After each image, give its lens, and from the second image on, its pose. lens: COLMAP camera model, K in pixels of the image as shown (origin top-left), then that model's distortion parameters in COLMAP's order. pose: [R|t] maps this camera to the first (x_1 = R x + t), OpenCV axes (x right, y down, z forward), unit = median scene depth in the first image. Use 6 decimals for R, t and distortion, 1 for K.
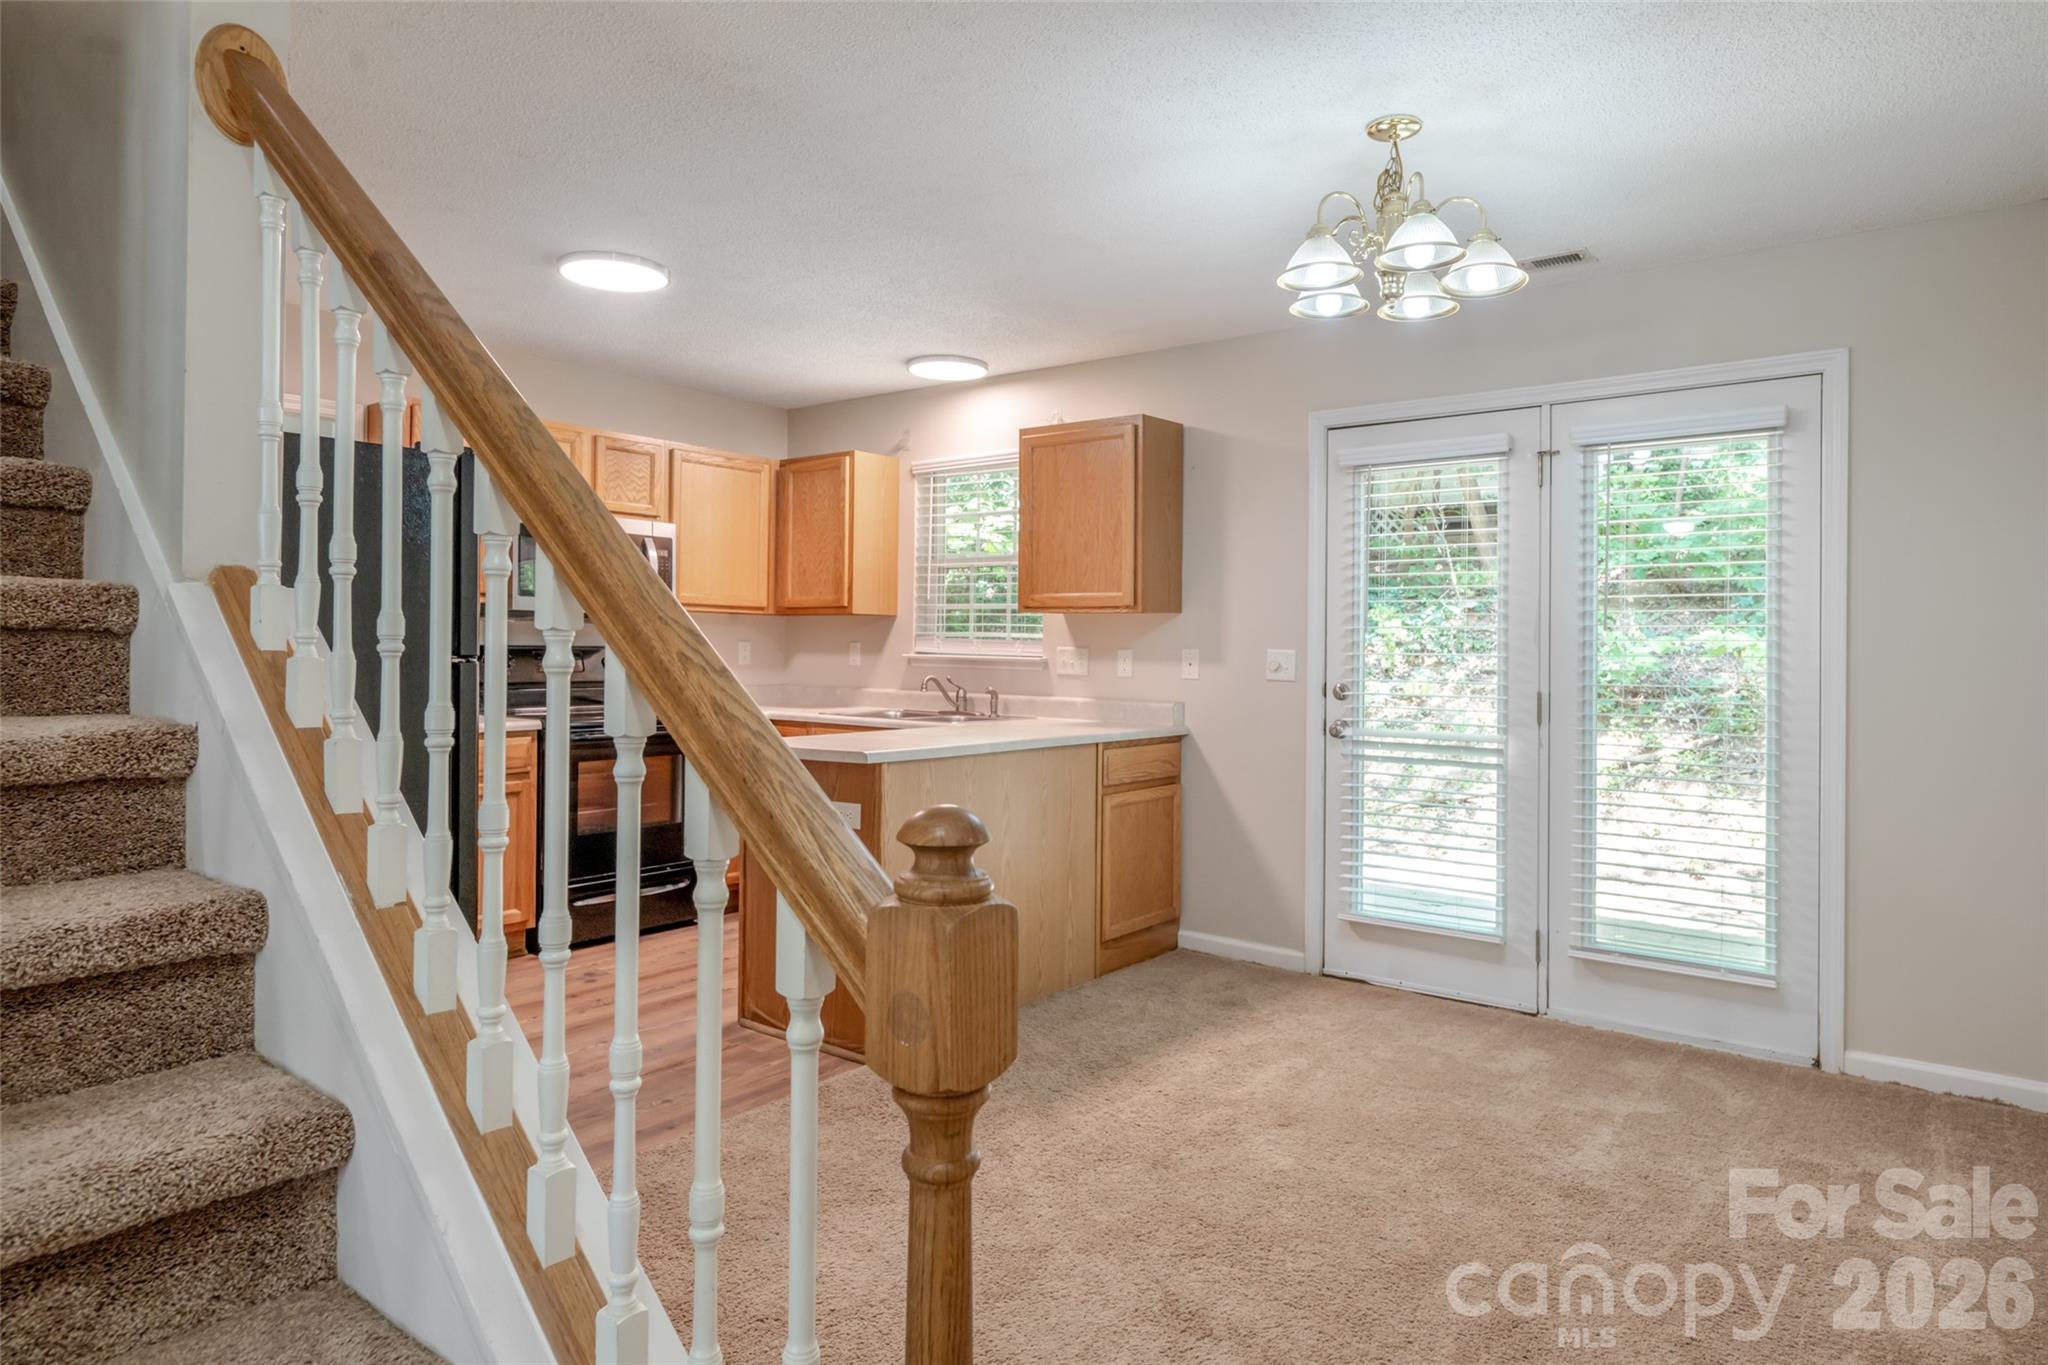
lens RADIAL K [[1260.9, 0, 1023.0], [0, 1260.9, 644.7], [0, 0, 1]] dist [0.019536, -0.012697]
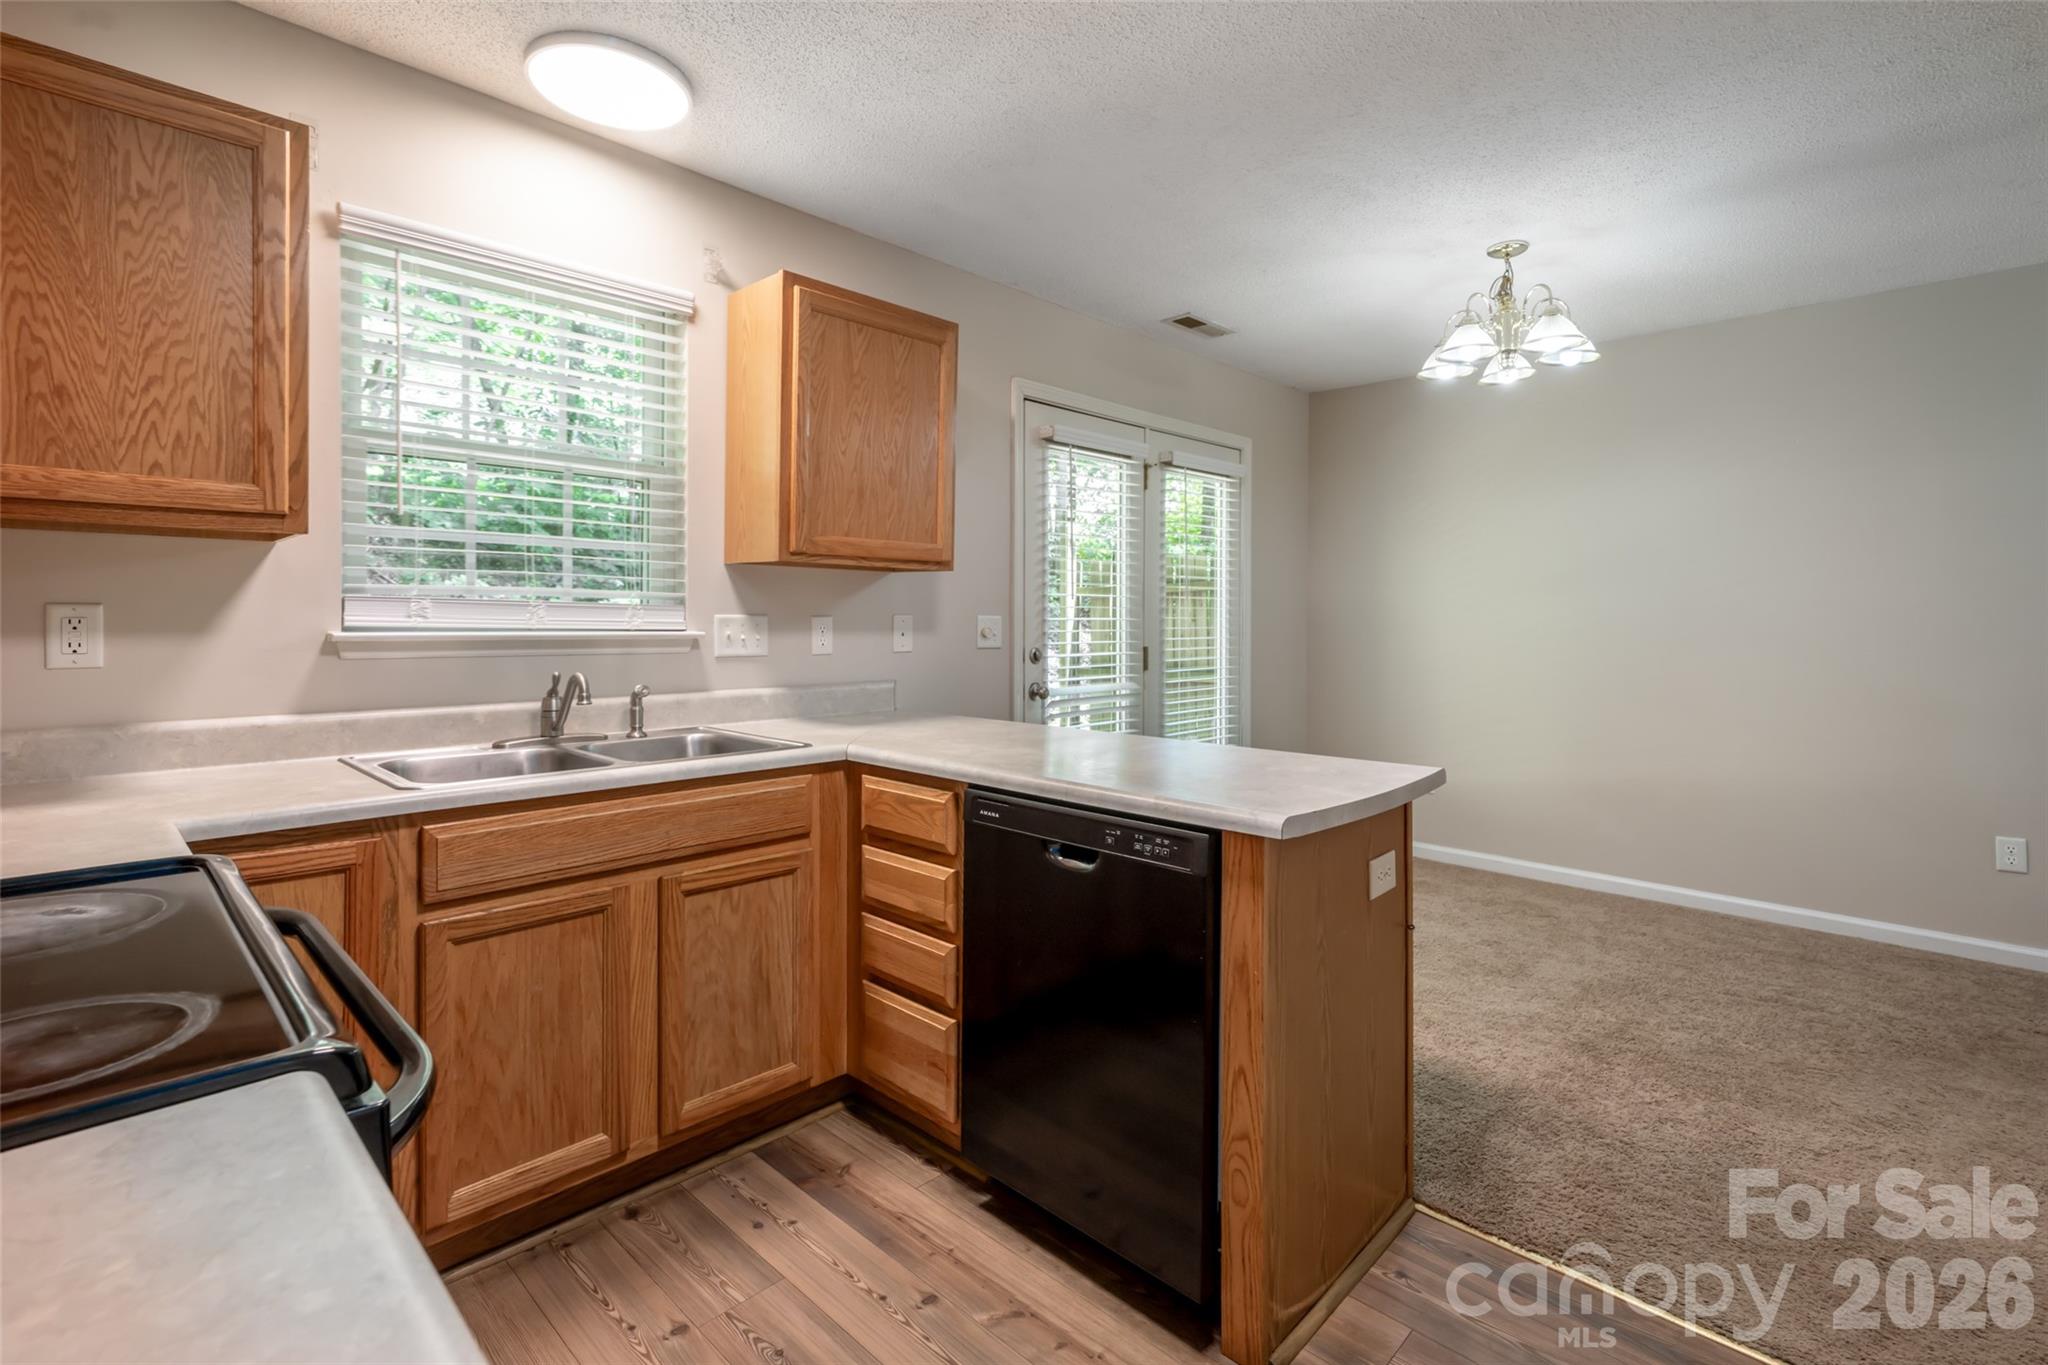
lens RADIAL K [[958.8, 0, 1042.3], [0, 958.8, 621.2], [0, 0, 1]] dist [-0.003724, 0.003705]
pose [[0.078292, -0.017920, 0.996769, -0.514445], [-0.007132, 0.999803, 0.018535, -0.005718], [-0.996905, -0.008560, 0.078149, 0.903908]]
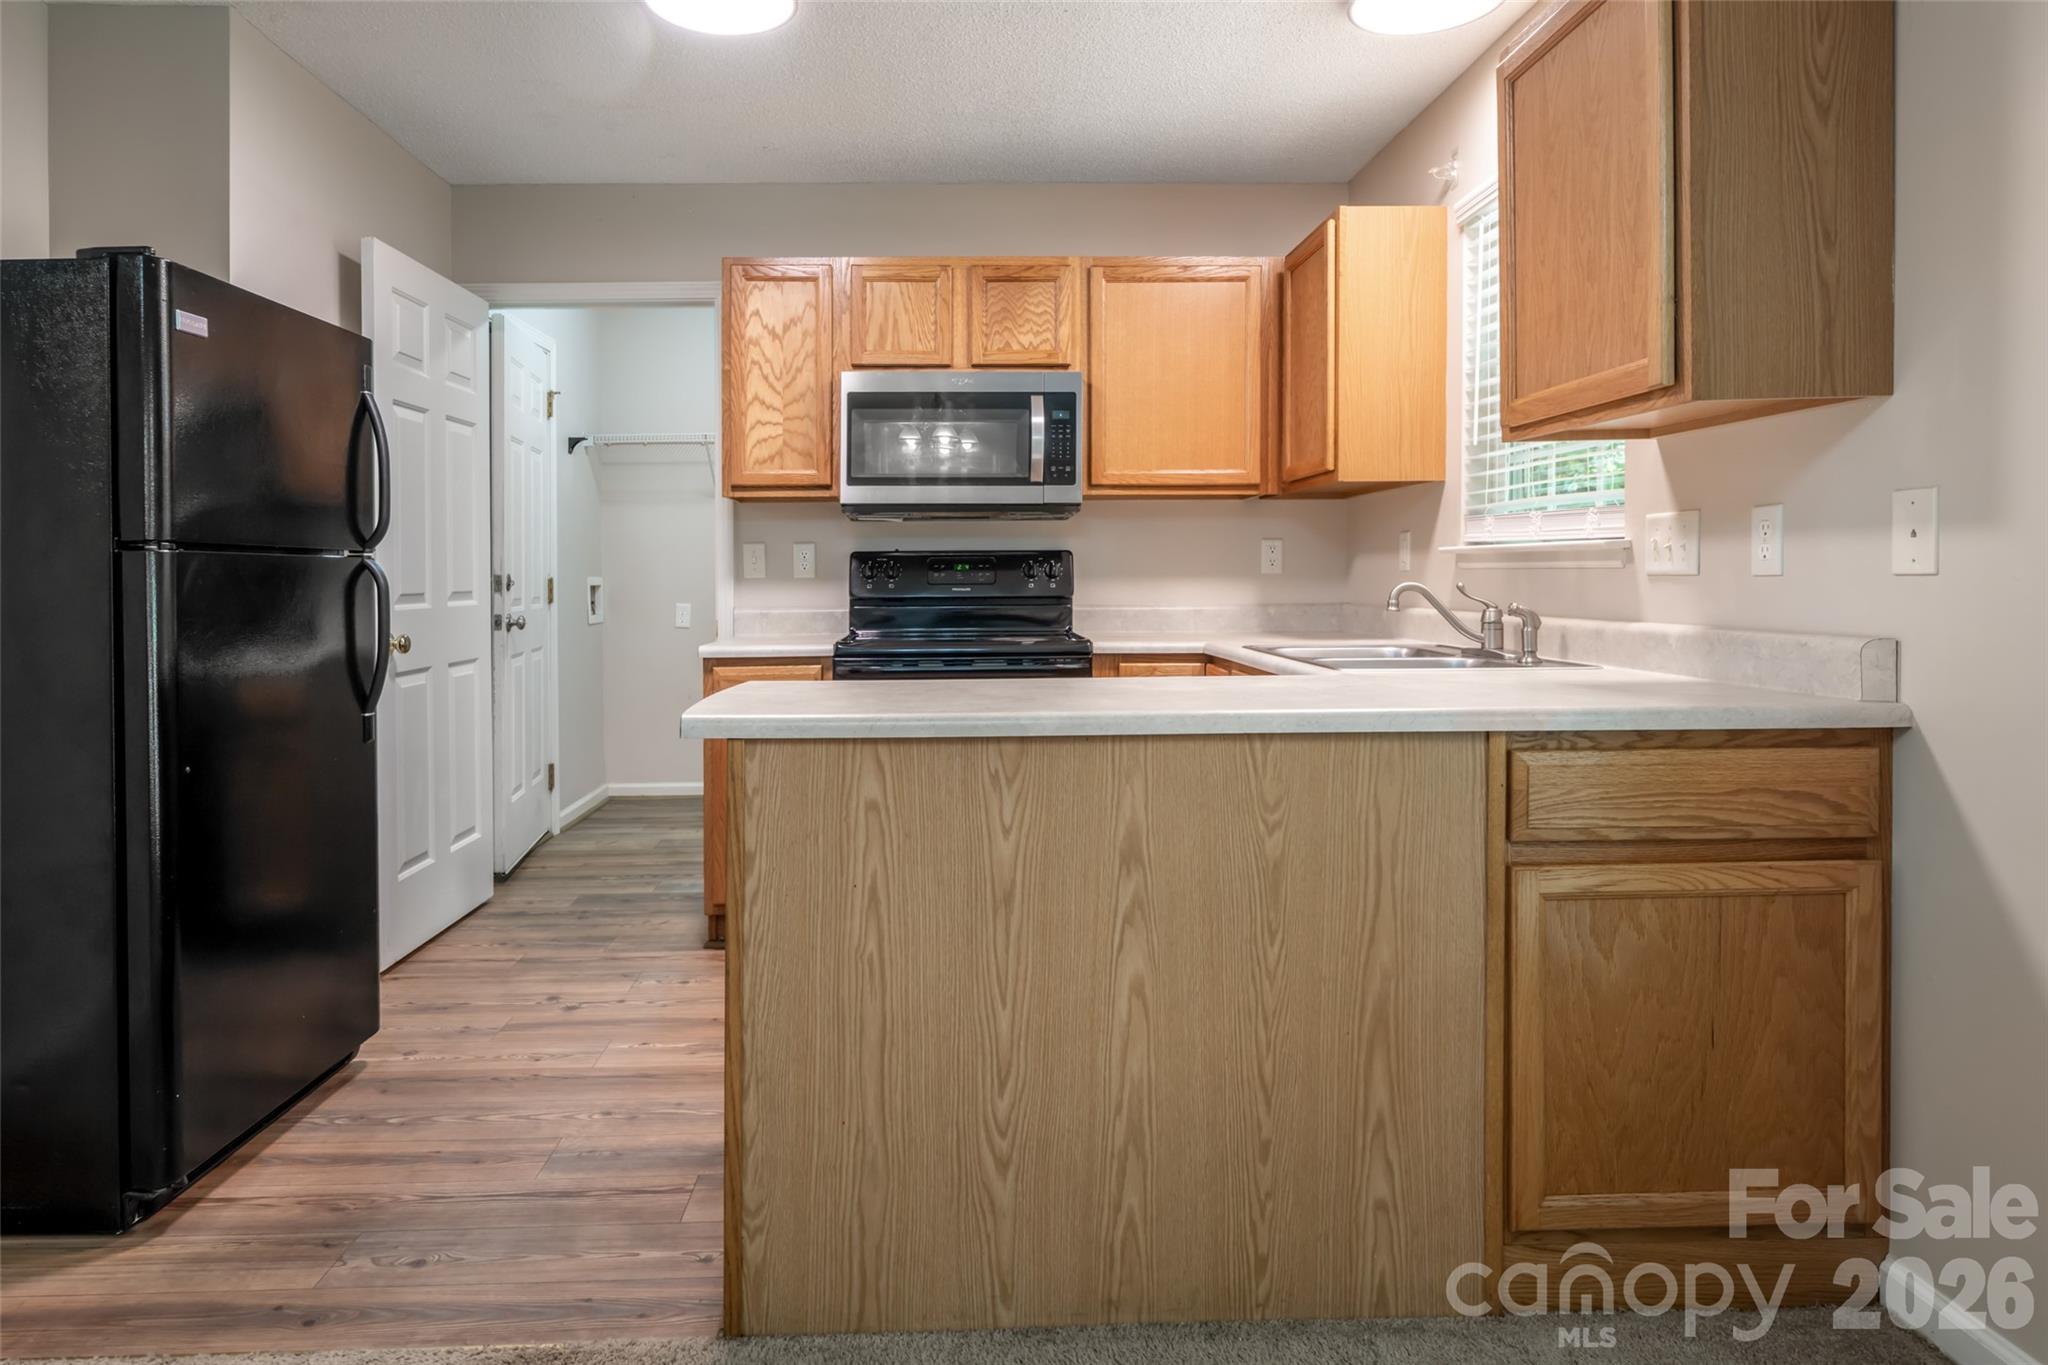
lens RADIAL K [[1231.6, 0, 957.5], [0, 1231.6, 596.0], [0, 0, 1]] dist [0.001906, 0.002881]
pose [[0.626386, -0.007016, -0.779482, 0.248718], [0.016675, 0.999851, 0.004401, 0.028938], [0.779335, -0.015755, 0.626410, 0.598035]]
